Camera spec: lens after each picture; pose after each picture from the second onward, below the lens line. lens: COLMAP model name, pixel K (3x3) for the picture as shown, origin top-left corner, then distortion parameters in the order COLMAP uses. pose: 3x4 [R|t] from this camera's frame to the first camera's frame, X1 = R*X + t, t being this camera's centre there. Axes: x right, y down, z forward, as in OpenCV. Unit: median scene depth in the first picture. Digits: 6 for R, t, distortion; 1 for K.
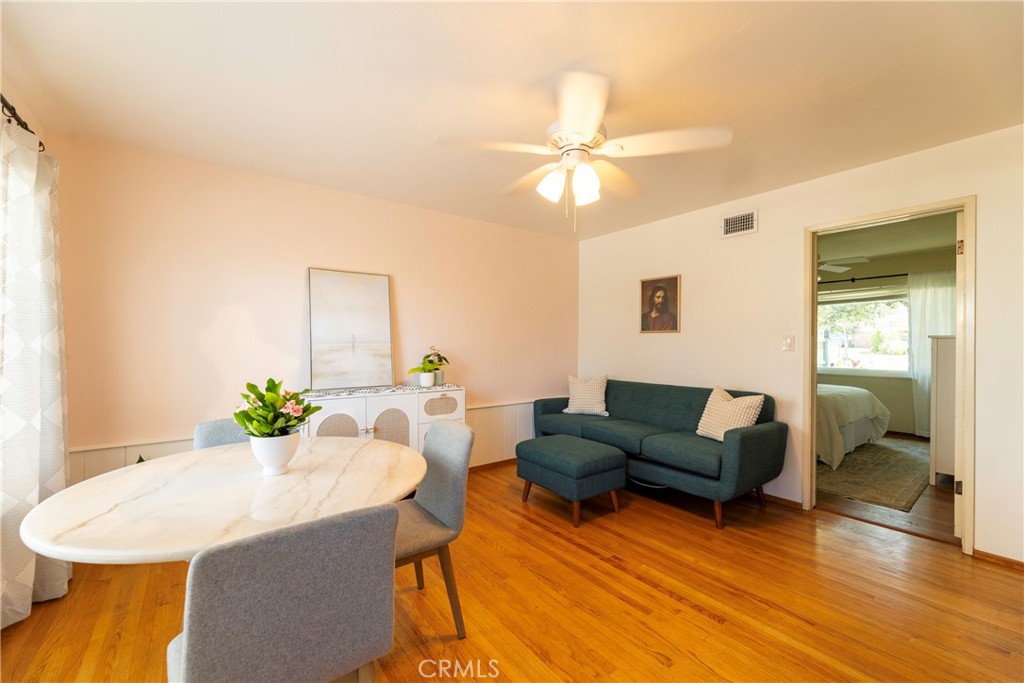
lens RADIAL K [[418.7, 0, 507.4], [0, 418.7, 344.4], [0, 0, 1]] dist [-0.000075, -0.000300]
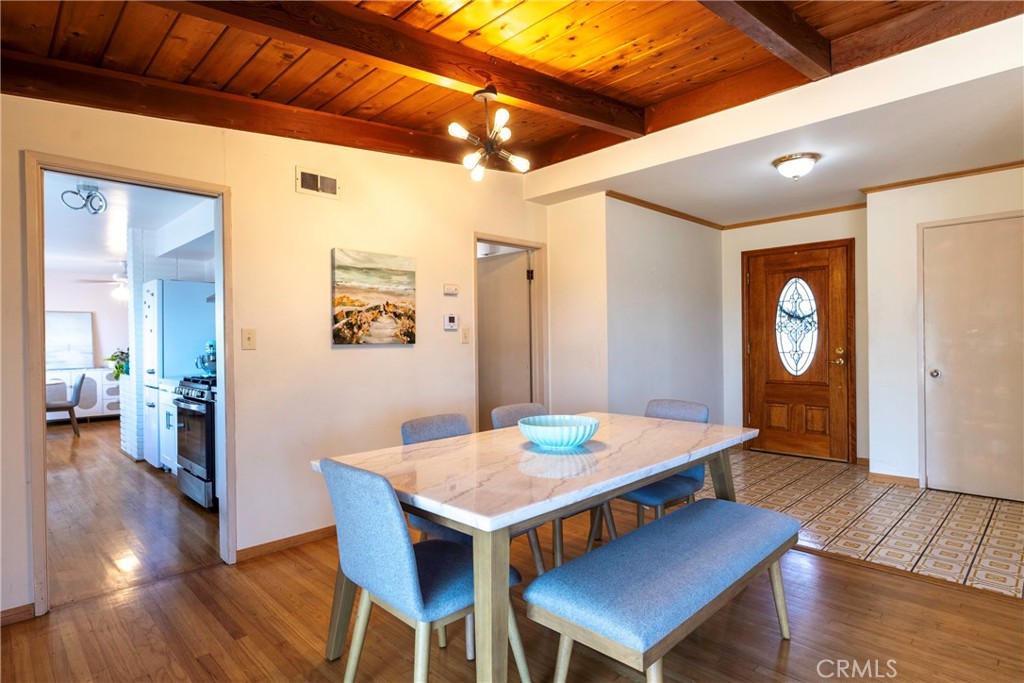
lens RADIAL K [[552.0, 0, 512.1], [0, 552.0, 341.7], [0, 0, 1]] dist [0.003357, -0.000223]
pose [[0.990053, -0.017850, 0.139555, 1.484157], [0.017649, 0.999841, 0.002678, 0.001022], [-0.139580, -0.000188, 0.990211, -2.102988]]
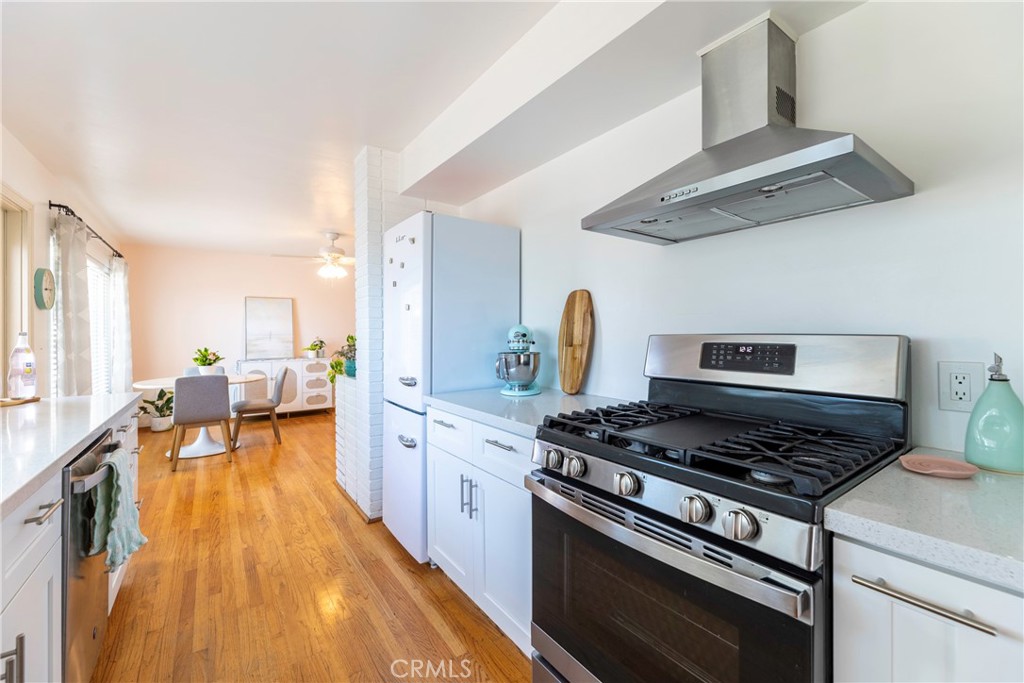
lens RADIAL K [[418.7, 0, 510.4], [0, 418.7, 329.8], [0, 0, 1]] dist [-0.000075, -0.000300]
pose [[0.999920, -0.008098, -0.009686, 0.783642], [0.008006, 0.999922, -0.009541, -0.001095], [0.009762, 0.009462, 0.999908, -0.944190]]
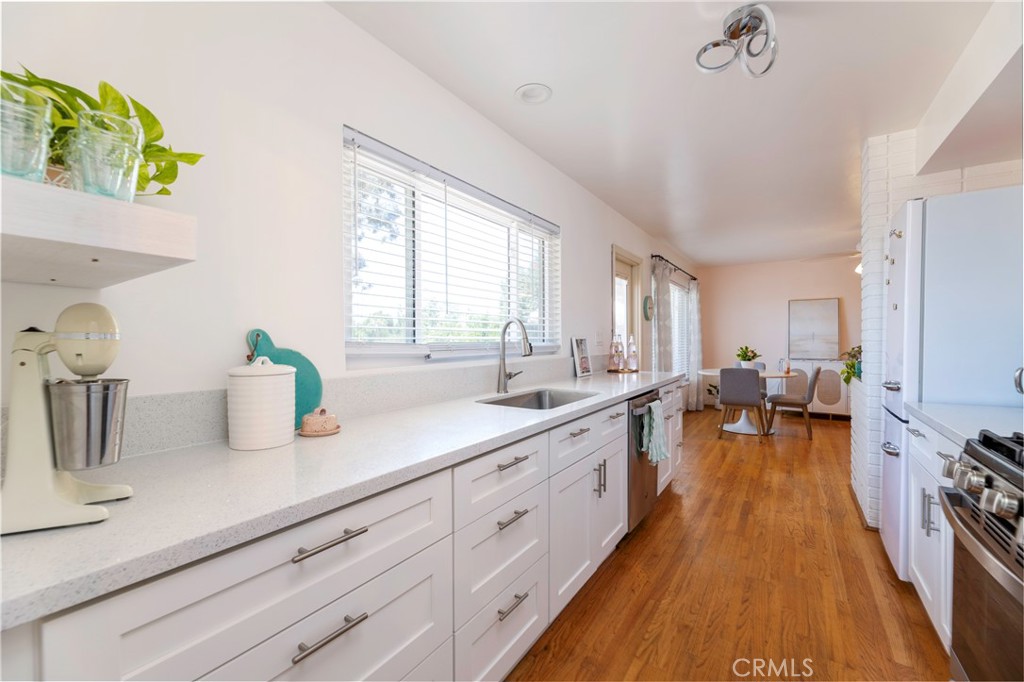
lens RADIAL K [[418.7, 0, 515.5], [0, 418.7, 341.9], [0, 0, 1]] dist [-0.000075, -0.000300]
pose [[0.351035, 0.008399, -0.936325, 1.021801], [0.003416, 0.999942, 0.010250, -0.000832], [0.936356, -0.006797, 0.350986, -1.035968]]
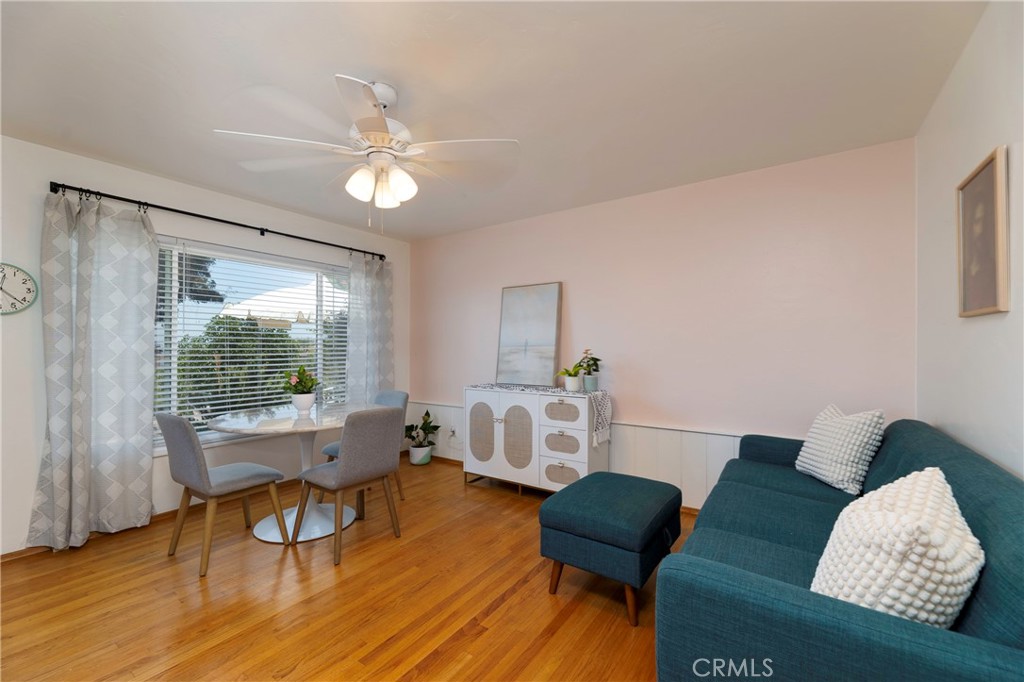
lens RADIAL K [[418.7, 0, 507.5], [0, 418.7, 342.5], [0, 0, 1]] dist [-0.000075, -0.000300]
pose [[0.314117, -0.013827, -0.949283, 0.759024], [0.002313, 0.999902, -0.013799, 0.001837], [0.949381, 0.002139, 0.314119, 0.614435]]
